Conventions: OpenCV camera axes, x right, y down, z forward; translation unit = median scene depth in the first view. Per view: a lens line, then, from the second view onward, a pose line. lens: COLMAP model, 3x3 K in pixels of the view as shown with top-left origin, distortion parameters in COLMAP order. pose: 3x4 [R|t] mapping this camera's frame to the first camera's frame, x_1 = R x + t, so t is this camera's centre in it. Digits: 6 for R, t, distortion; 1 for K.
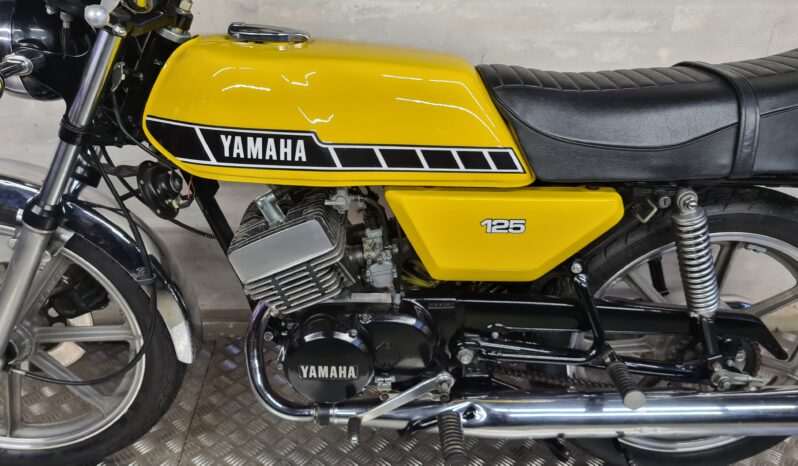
lens RADIAL K [[623.8, 0, 393.8], [0, 623.8, 217.5], [0, 0, 1]] dist [0.055281, -0.035525]
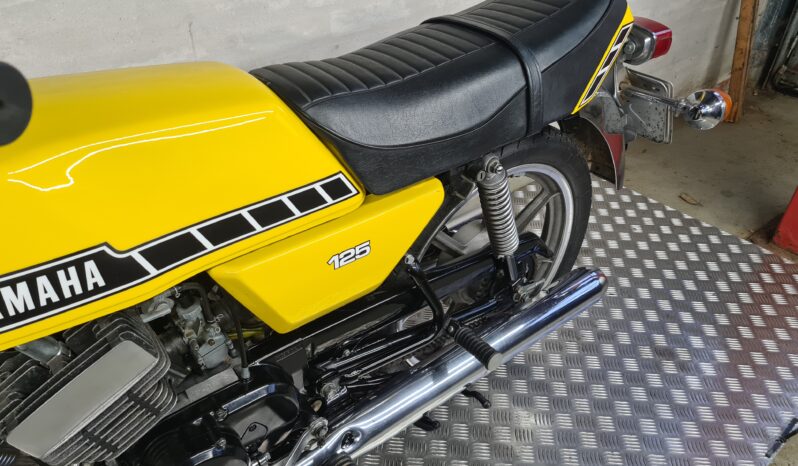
lens RADIAL K [[623.8, 0, 393.5], [0, 623.8, 223.7], [0, 0, 1]] dist [0.055281, -0.035525]
pose [[0.808110, -0.341205, 0.480143, -0.183243], [0.243775, 0.935786, 0.254711, -0.238594], [-0.536220, -0.088788, 0.839396, 0.232399]]
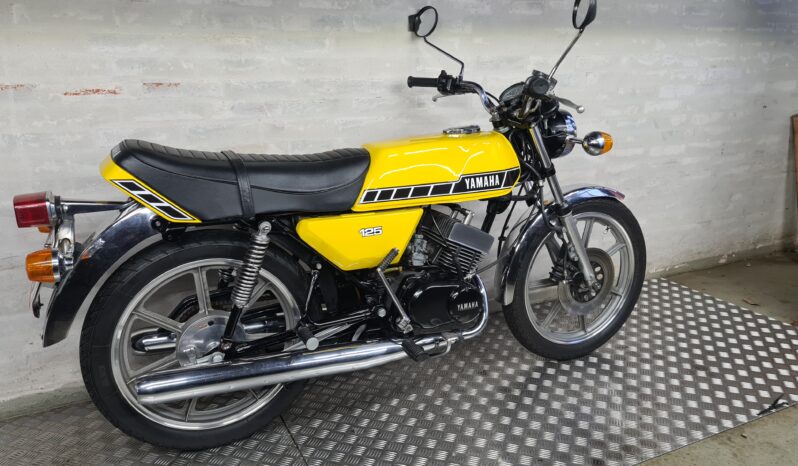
lens RADIAL K [[623.8, 0, 406.7], [0, 623.8, 224.3], [0, 0, 1]] dist [0.055281, -0.035525]
pose [[0.922404, -0.132320, 0.362852, -0.756222], [0.187615, 0.974700, -0.121494, 0.222107], [-0.337596, 0.180143, 0.923893, -0.730427]]
